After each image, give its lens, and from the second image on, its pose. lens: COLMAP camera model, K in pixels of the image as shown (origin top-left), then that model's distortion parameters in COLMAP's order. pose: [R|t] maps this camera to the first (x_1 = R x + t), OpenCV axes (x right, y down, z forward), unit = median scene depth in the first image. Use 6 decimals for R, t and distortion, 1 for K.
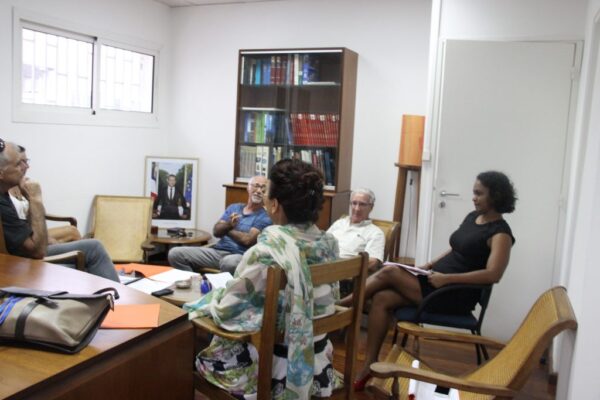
lens RADIAL K [[564.4, 0, 300.0], [0, 564.4, 200.0], [0, 0, 1]] dist [-0.124242, 0.159876]
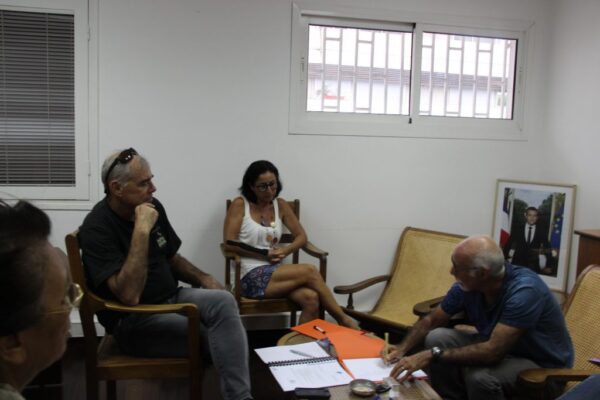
lens RADIAL K [[564.4, 0, 300.0], [0, 564.4, 200.0], [0, 0, 1]] dist [-0.124242, 0.159876]
pose [[0.596458, 0.062197, -0.800231, 0.148700], [-0.089735, 0.995910, 0.010522, -0.035749], [0.797612, 0.065533, 0.599600, 0.360478]]
